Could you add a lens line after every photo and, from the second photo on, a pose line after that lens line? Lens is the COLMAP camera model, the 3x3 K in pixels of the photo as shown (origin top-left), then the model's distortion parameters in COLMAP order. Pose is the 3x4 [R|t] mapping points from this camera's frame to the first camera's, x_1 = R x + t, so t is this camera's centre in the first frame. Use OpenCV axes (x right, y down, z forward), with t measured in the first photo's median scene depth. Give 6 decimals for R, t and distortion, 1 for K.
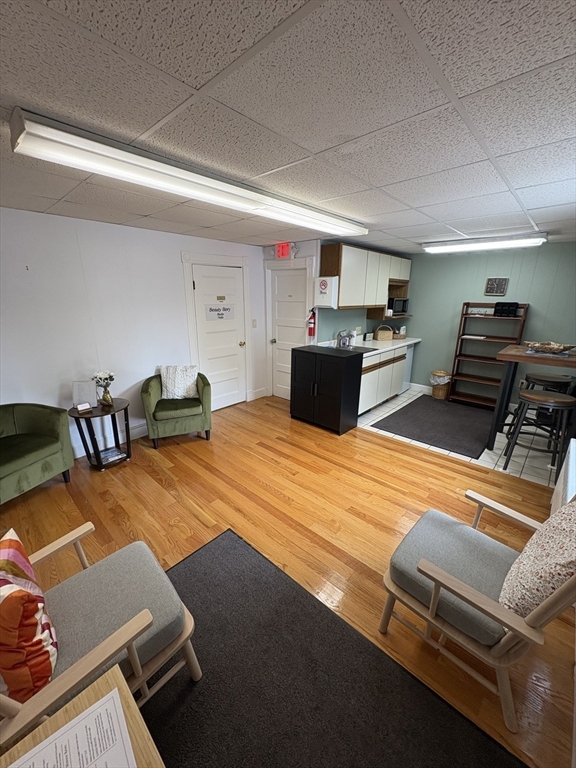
lens RADIAL K [[303.9, 0, 293.8], [0, 303.9, 383.3], [0, 0, 1]] dist [-0.000730, 0.000053]
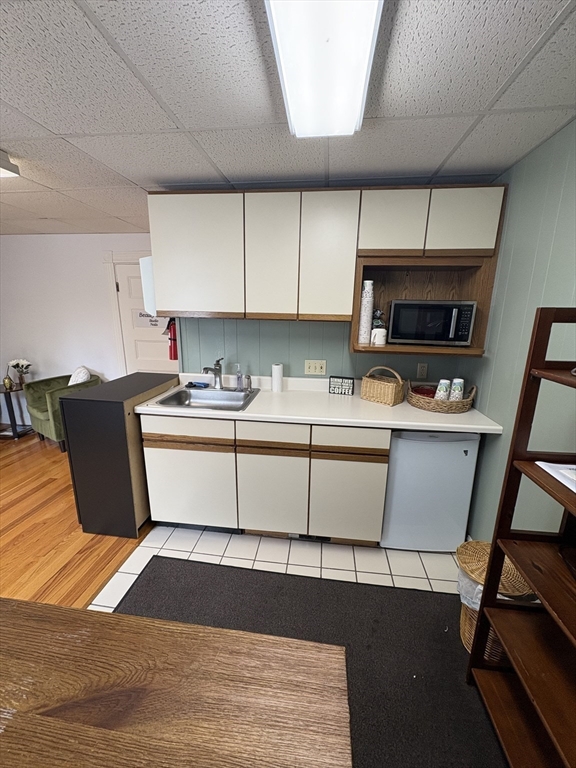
lens RADIAL K [[303.9, 0, 289.6], [0, 303.9, 383.7], [0, 0, 1]] dist [-0.000730, 0.000053]
pose [[0.582137, 0.192471, -0.789982, 0.684554], [-0.244701, 0.968007, 0.055525, -0.198139], [0.775395, 0.160986, 0.610611, 0.807080]]
